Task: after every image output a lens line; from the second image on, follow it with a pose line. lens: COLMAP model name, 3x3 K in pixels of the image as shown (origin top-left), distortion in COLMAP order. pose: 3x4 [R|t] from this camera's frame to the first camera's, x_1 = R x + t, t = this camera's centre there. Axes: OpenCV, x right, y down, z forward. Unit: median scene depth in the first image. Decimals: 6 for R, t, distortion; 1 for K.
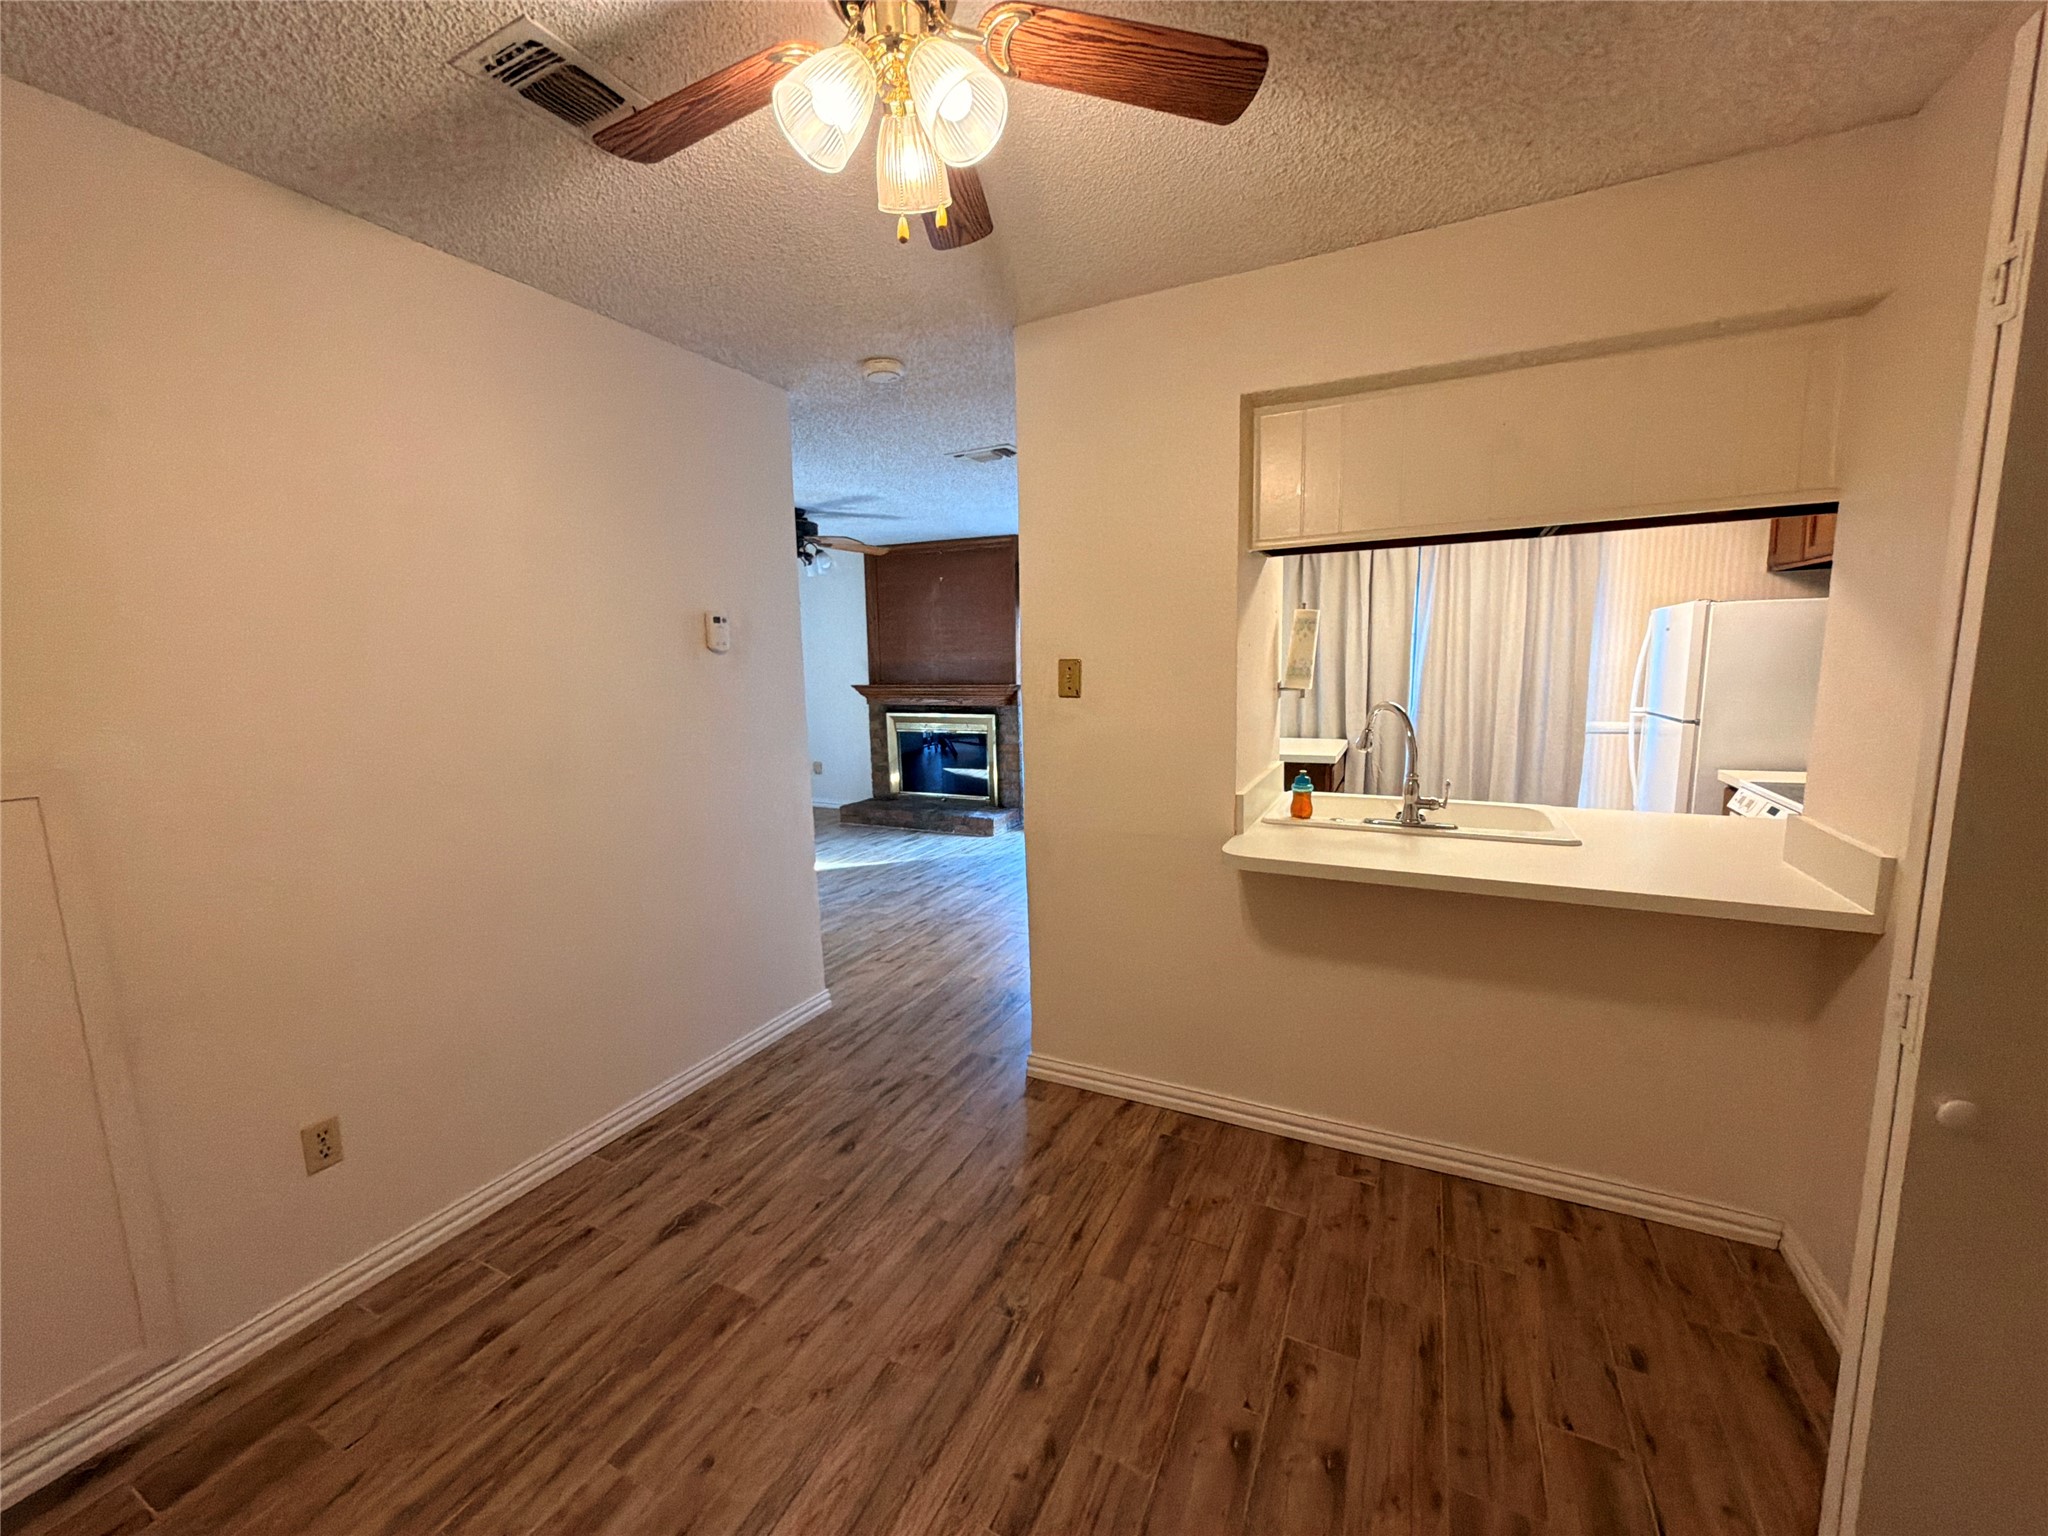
lens RADIAL K [[820.8, 0, 1015.6], [0, 820.8, 771.4], [0, 0, 1]] dist [-0.002246, -0.000238]
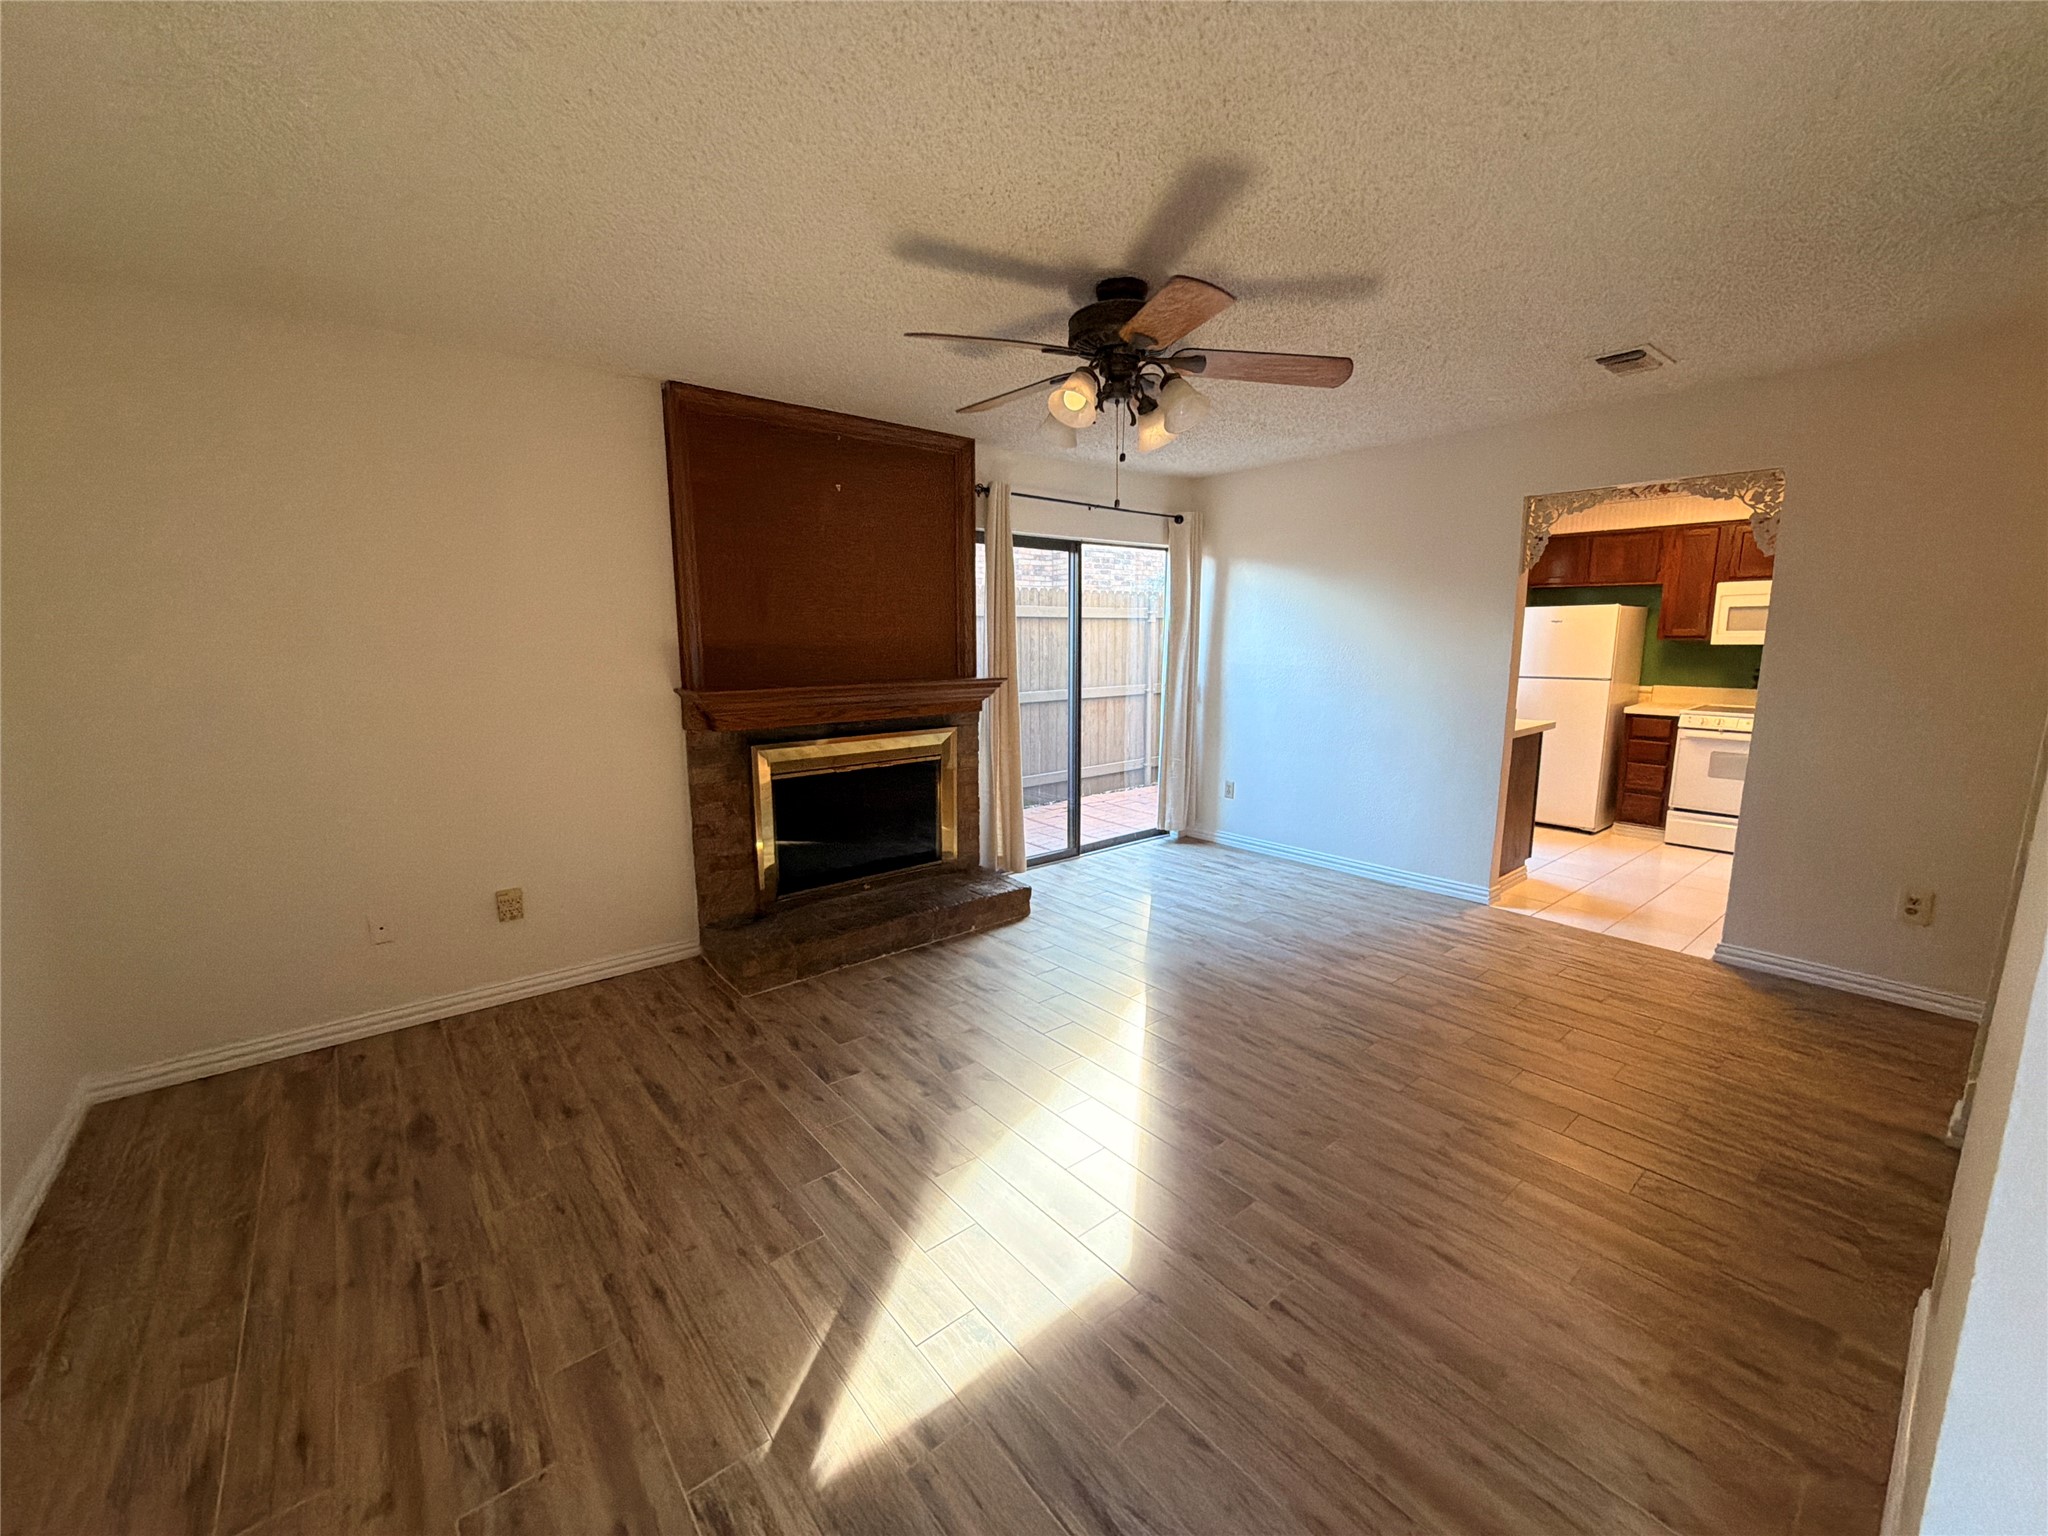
lens RADIAL K [[820.8, 0, 1015.6], [0, 820.8, 771.4], [0, 0, 1]] dist [-0.002246, -0.000238]
pose [[0.412483, -0.131665, 0.901400, -2.163395], [0.123360, 0.988459, 0.087931, -0.321319], [-0.902574, 0.074926, 0.423965, 2.640369]]
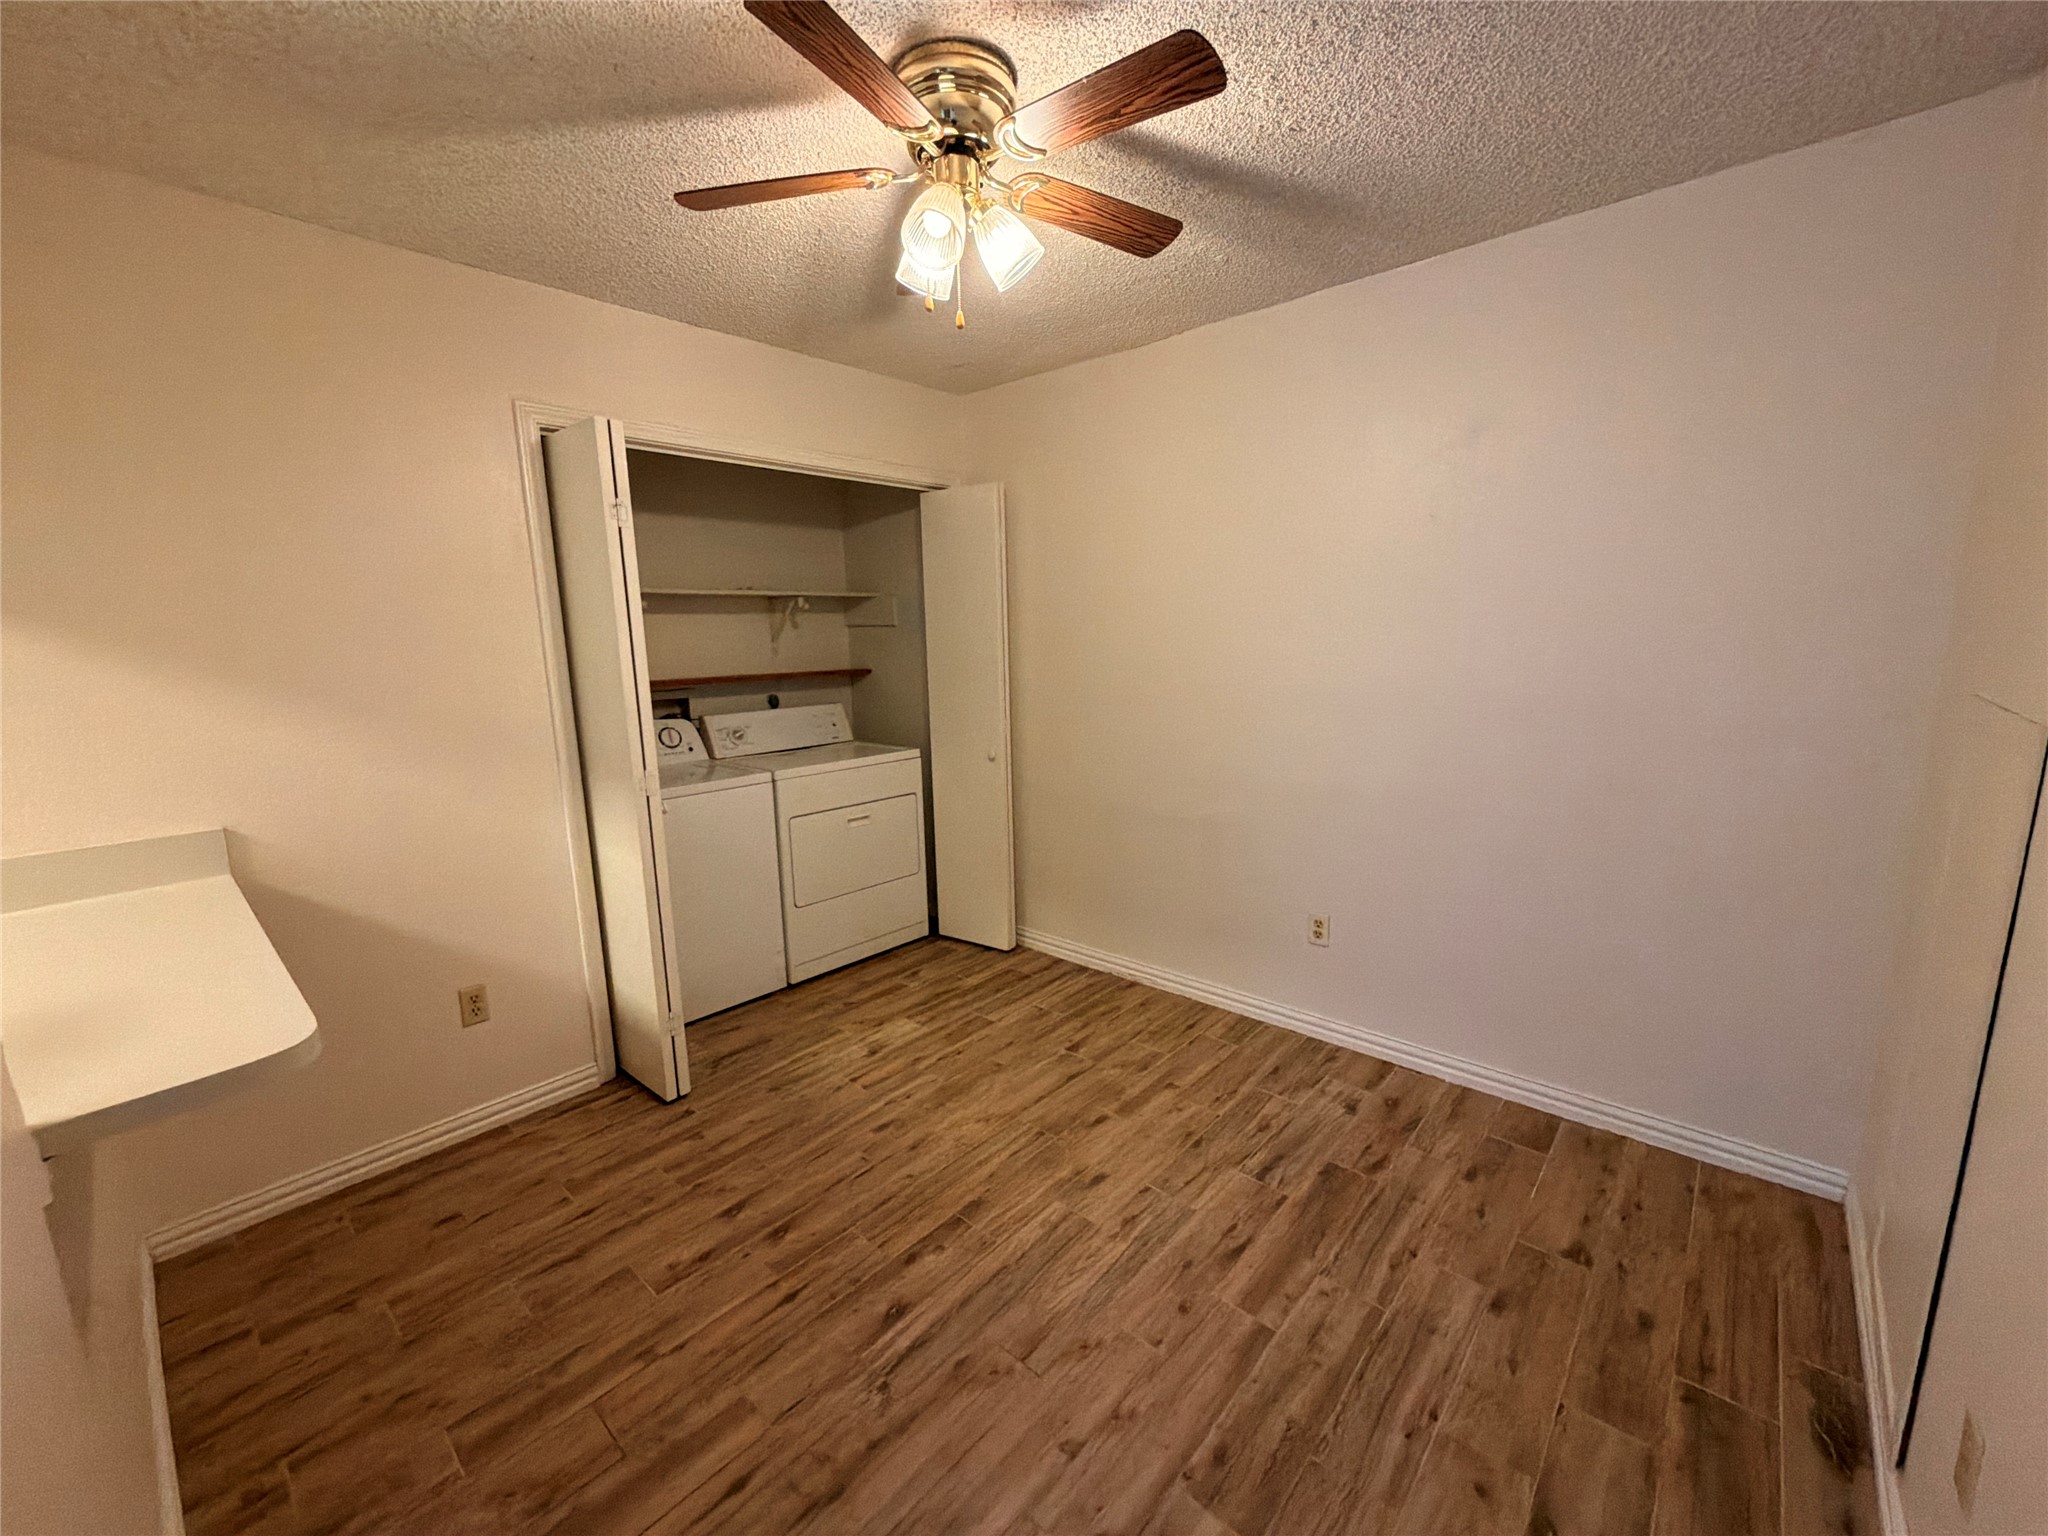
lens RADIAL K [[820.8, 0, 1015.6], [0, 820.8, 771.4], [0, 0, 1]] dist [-0.002246, -0.000238]
pose [[-0.963226, -0.001839, 0.268687, -0.374182], [0.082492, 0.949659, 0.302230, -0.217282], [-0.255716, 0.313280, -0.914584, 1.548708]]
